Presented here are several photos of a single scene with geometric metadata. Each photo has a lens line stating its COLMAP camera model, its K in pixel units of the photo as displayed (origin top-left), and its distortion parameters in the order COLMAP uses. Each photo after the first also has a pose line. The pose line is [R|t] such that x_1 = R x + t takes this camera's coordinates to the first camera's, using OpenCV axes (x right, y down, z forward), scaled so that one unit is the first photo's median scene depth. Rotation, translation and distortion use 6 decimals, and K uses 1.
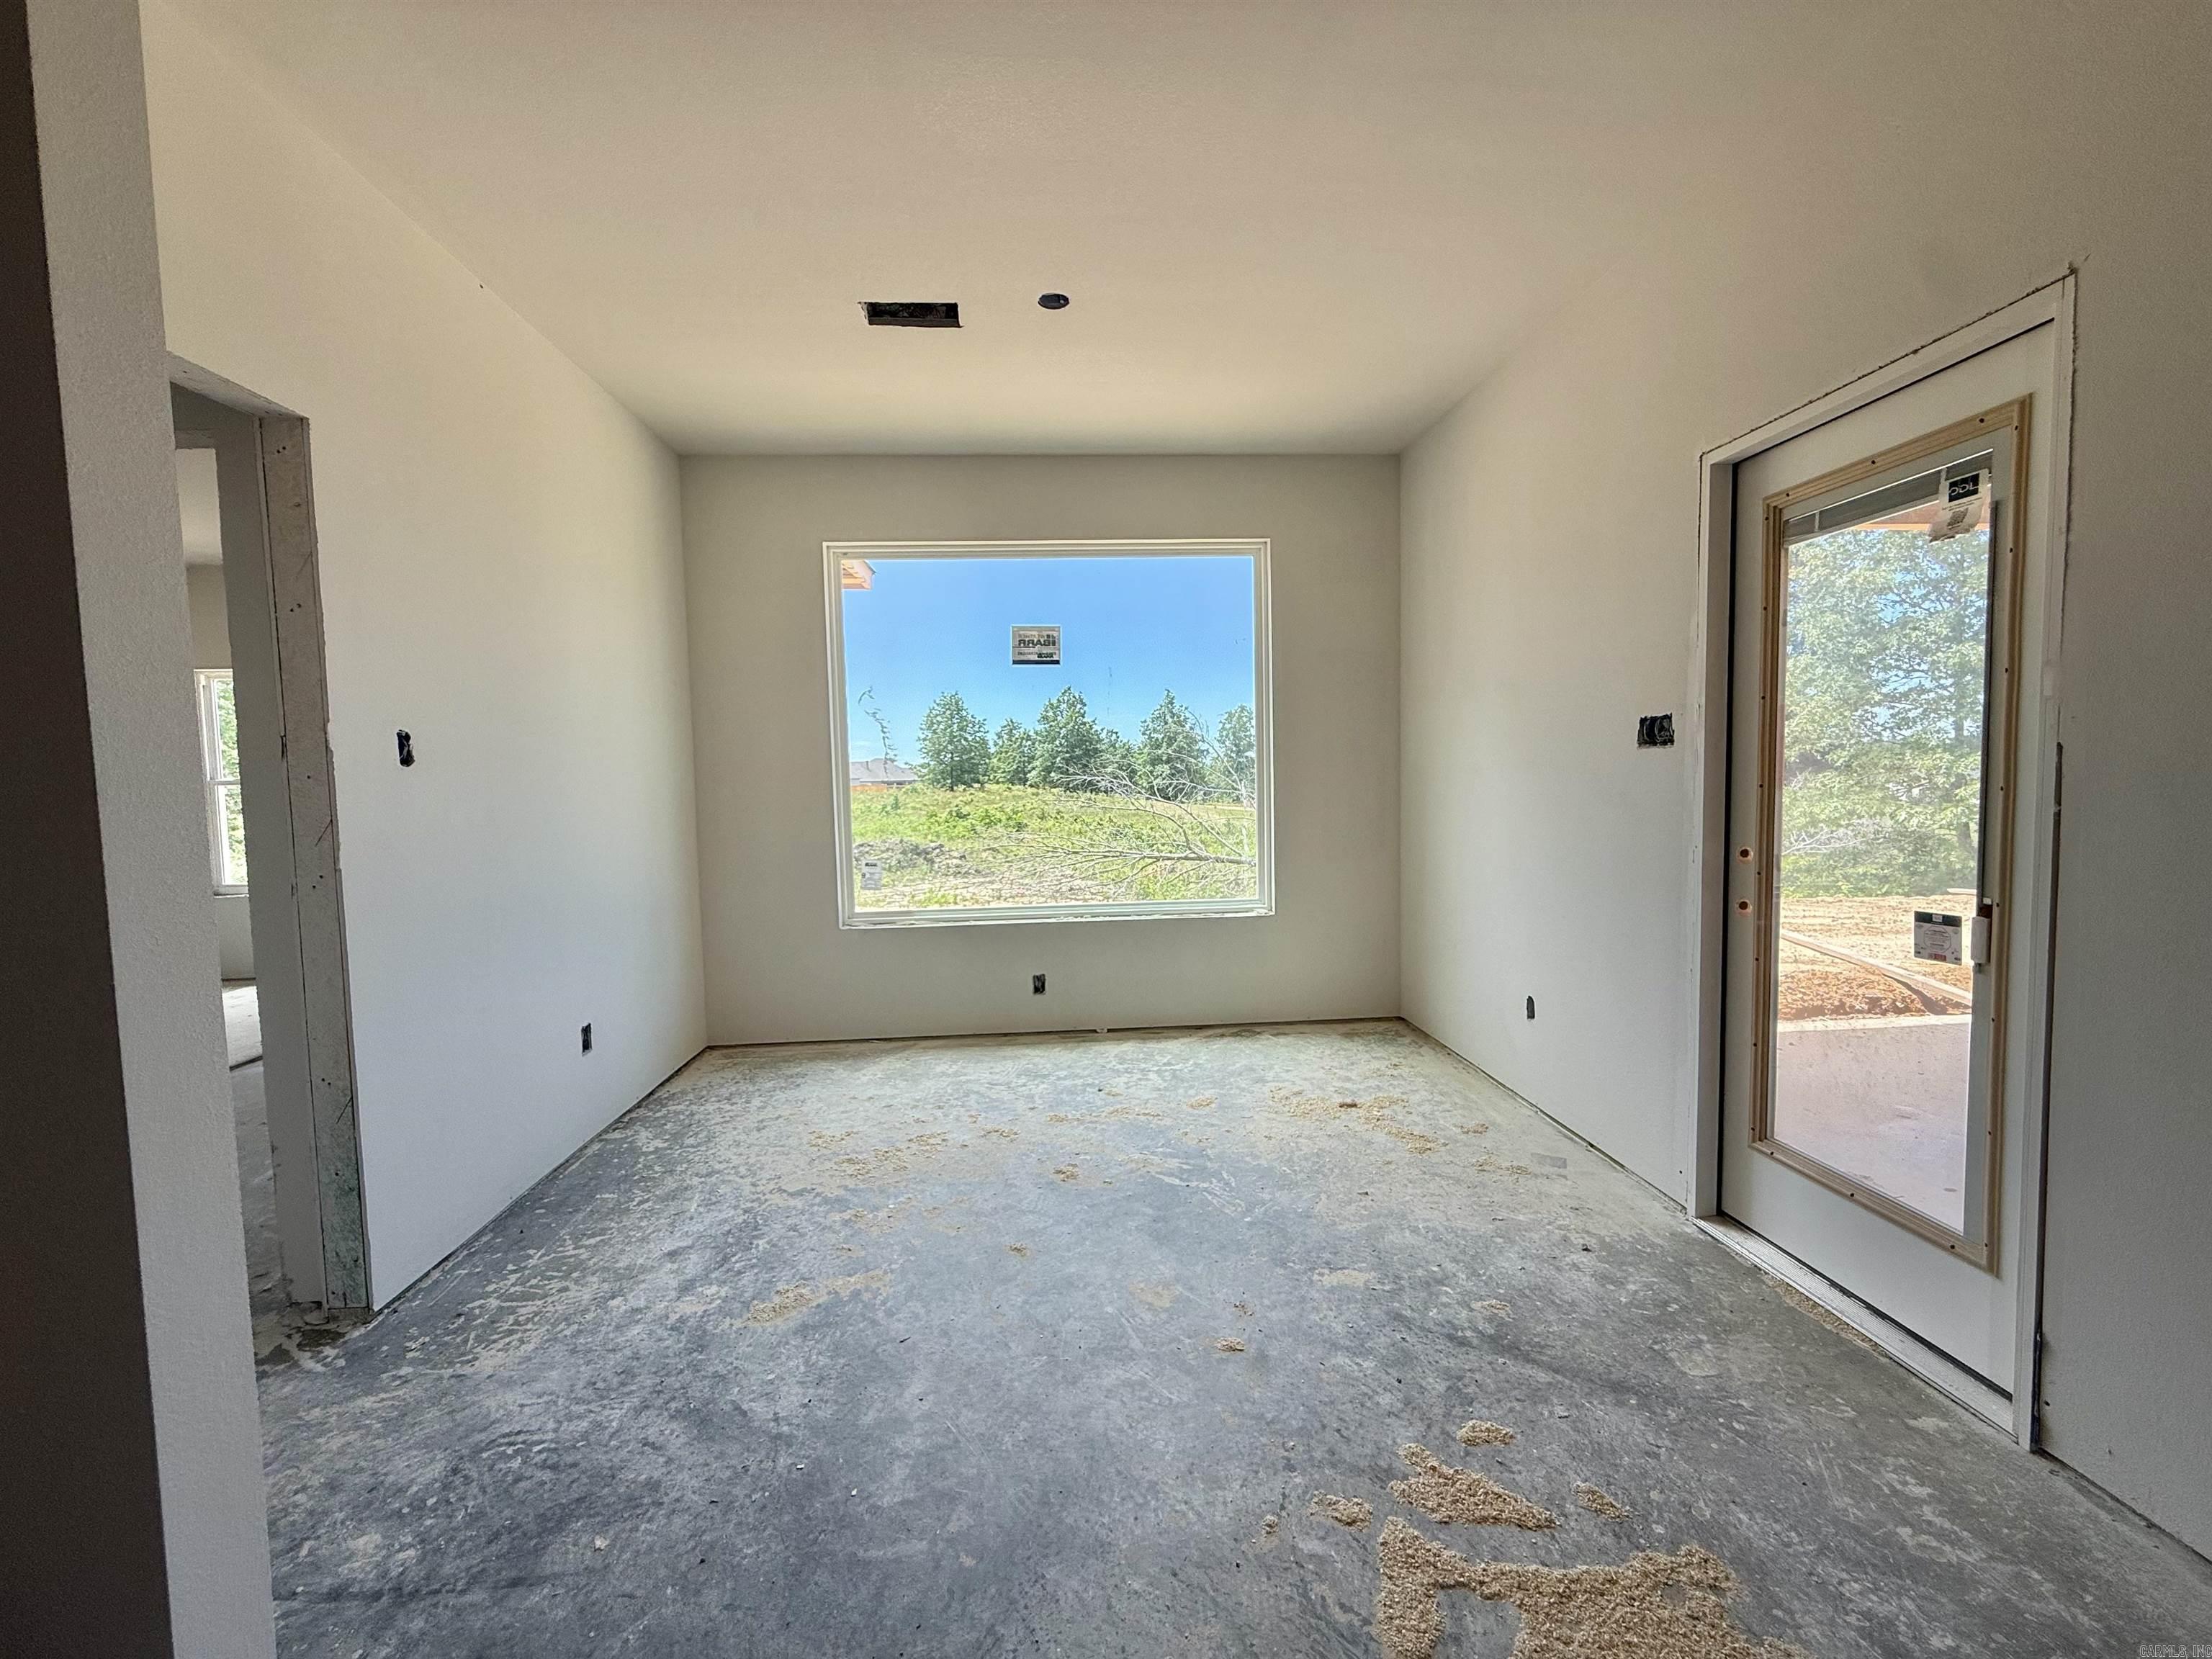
lens RADIAL K [[885.4, 0, 1093.5], [0, 885.4, 822.2], [0, 0, 1]] dist [-0.000761, -0.000153]
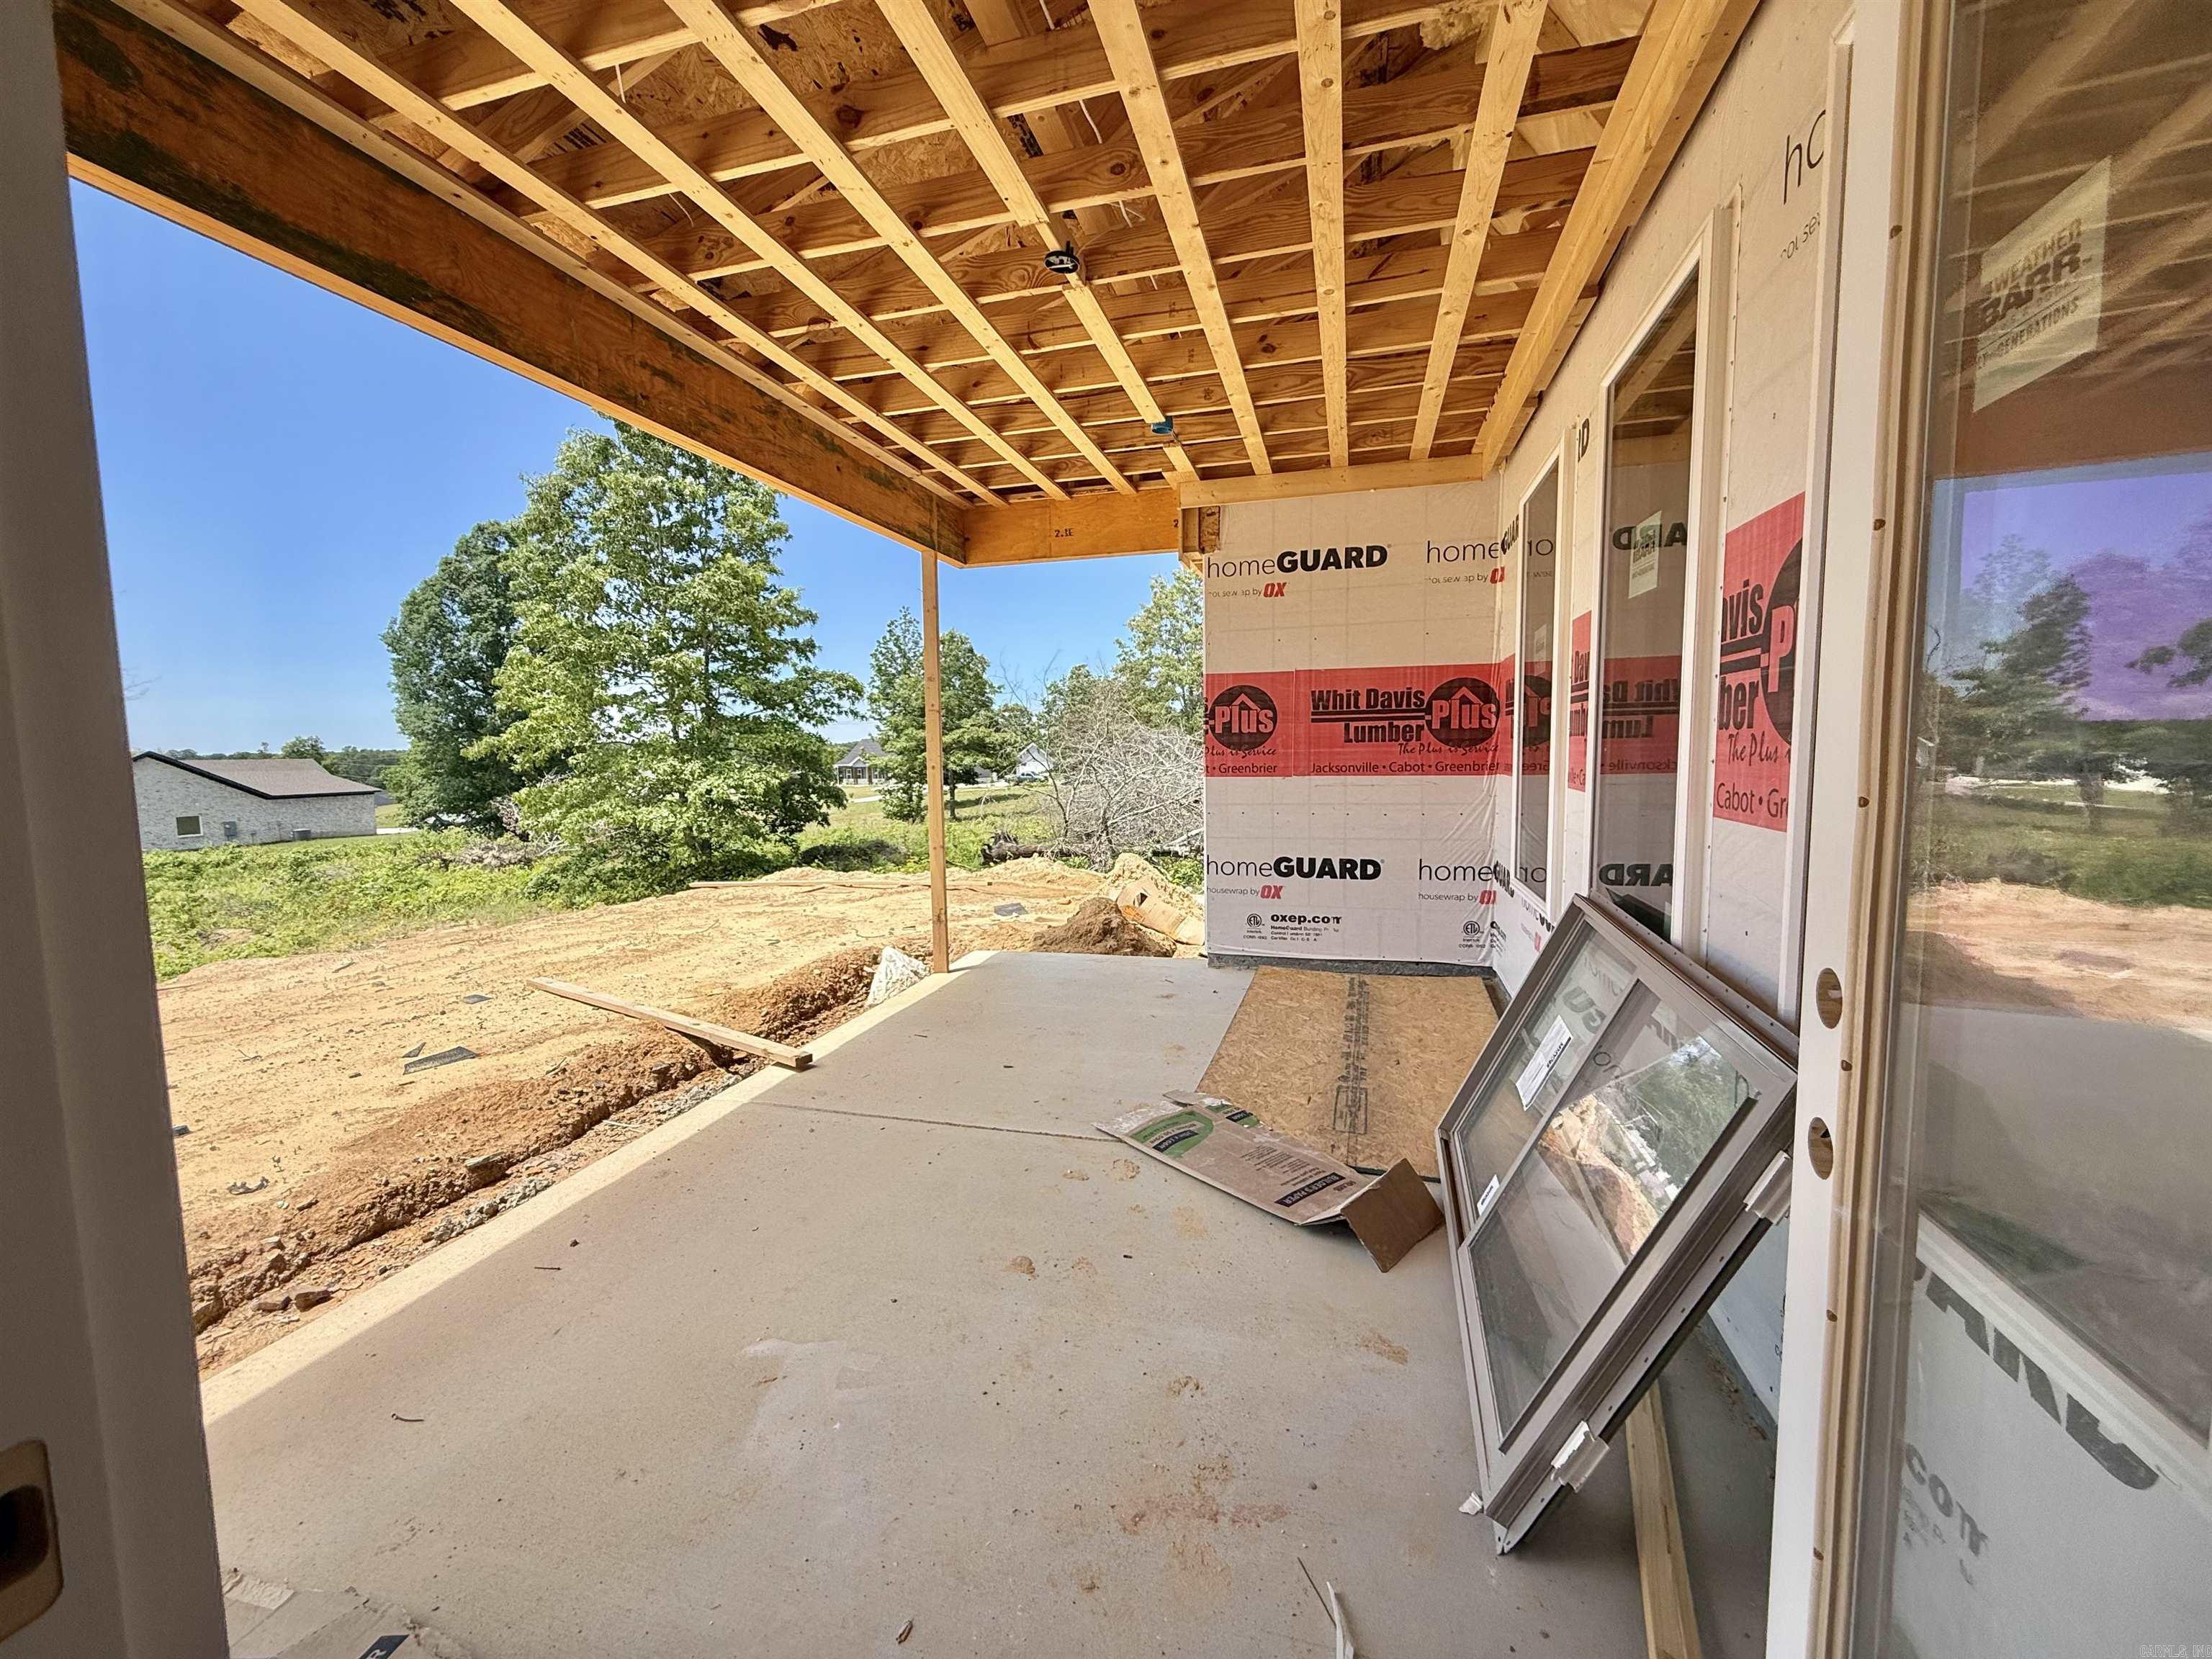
lens RADIAL K [[885.4, 0, 1093.5], [0, 885.4, 822.2], [0, 0, 1]] dist [-0.000761, -0.000153]
pose [[0.338162, -0.061887, 0.939051, 0.285594], [0.060109, 0.997218, 0.044075, -0.023282], [-0.939166, 0.041541, 0.340942, 0.358472]]
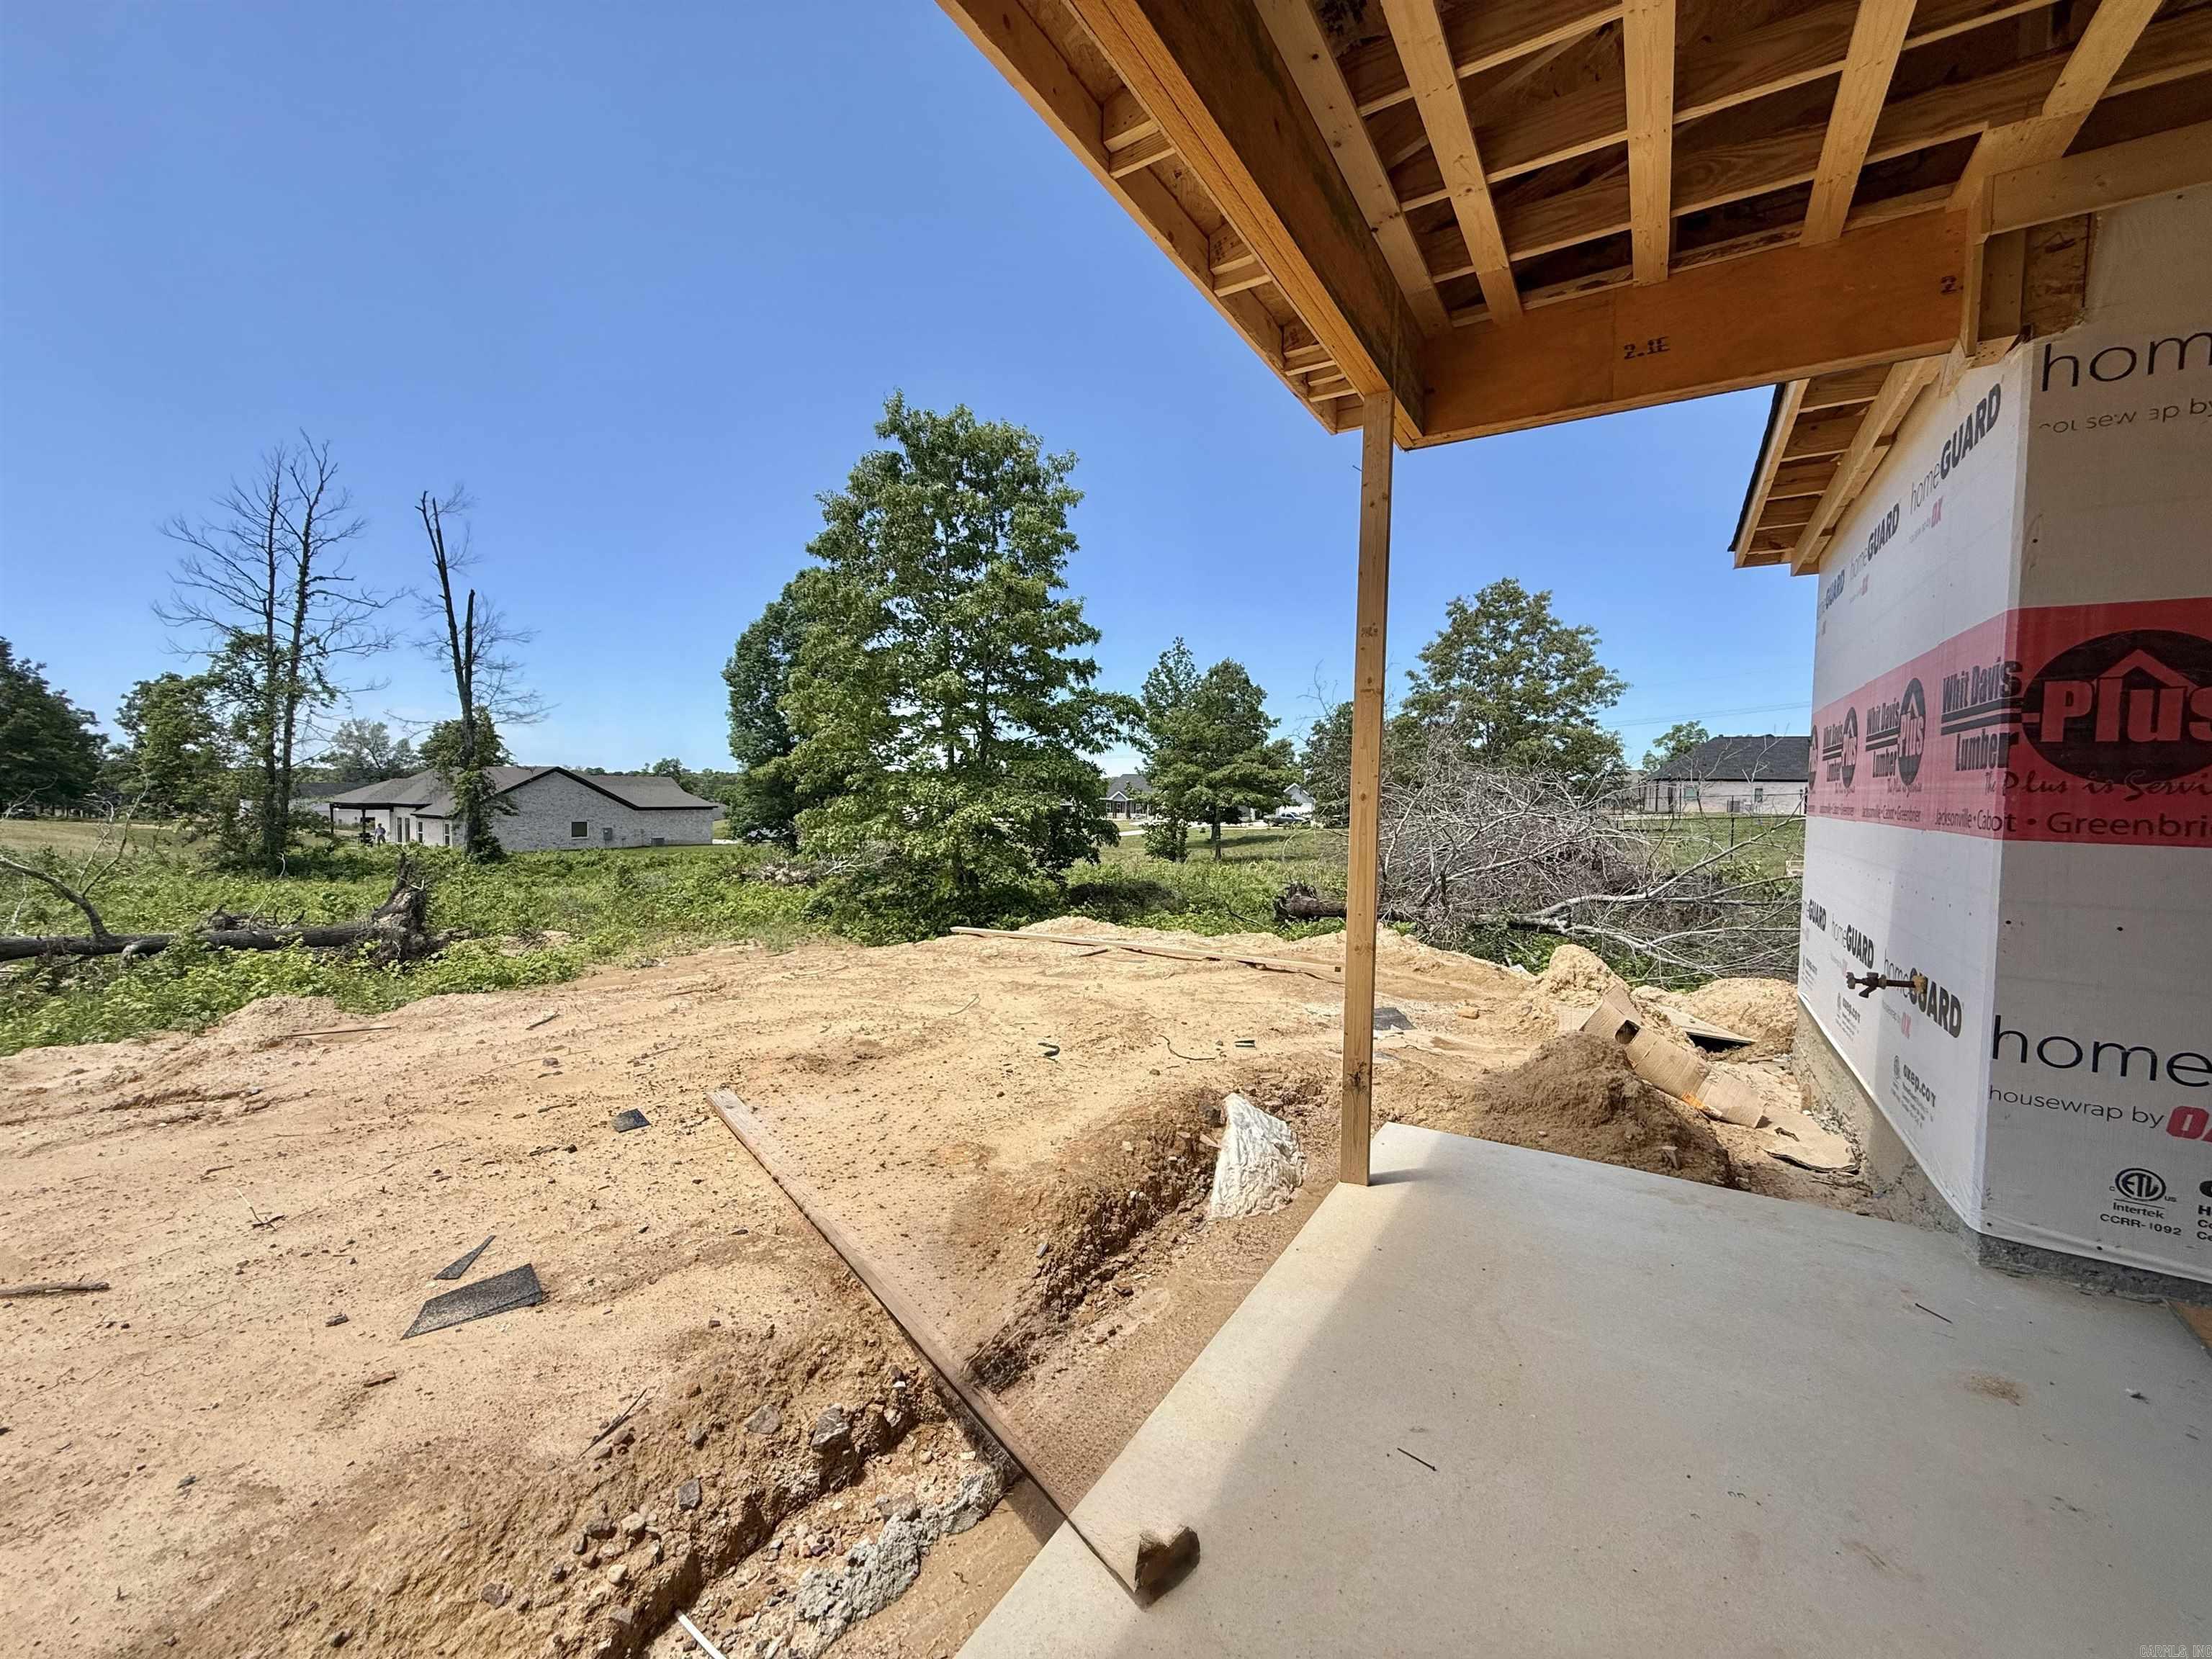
lens RADIAL K [[884.7, 0, 1099.3], [0, 884.7, 827.6], [0, 0, 1]] dist [-0.000144, -0.000162]
pose [[0.582910, -0.006333, 0.812512, 0.622027], [0.015874, 0.999868, -0.003595, -0.034049], [-0.812382, 0.014993, 0.582933, 0.667245]]
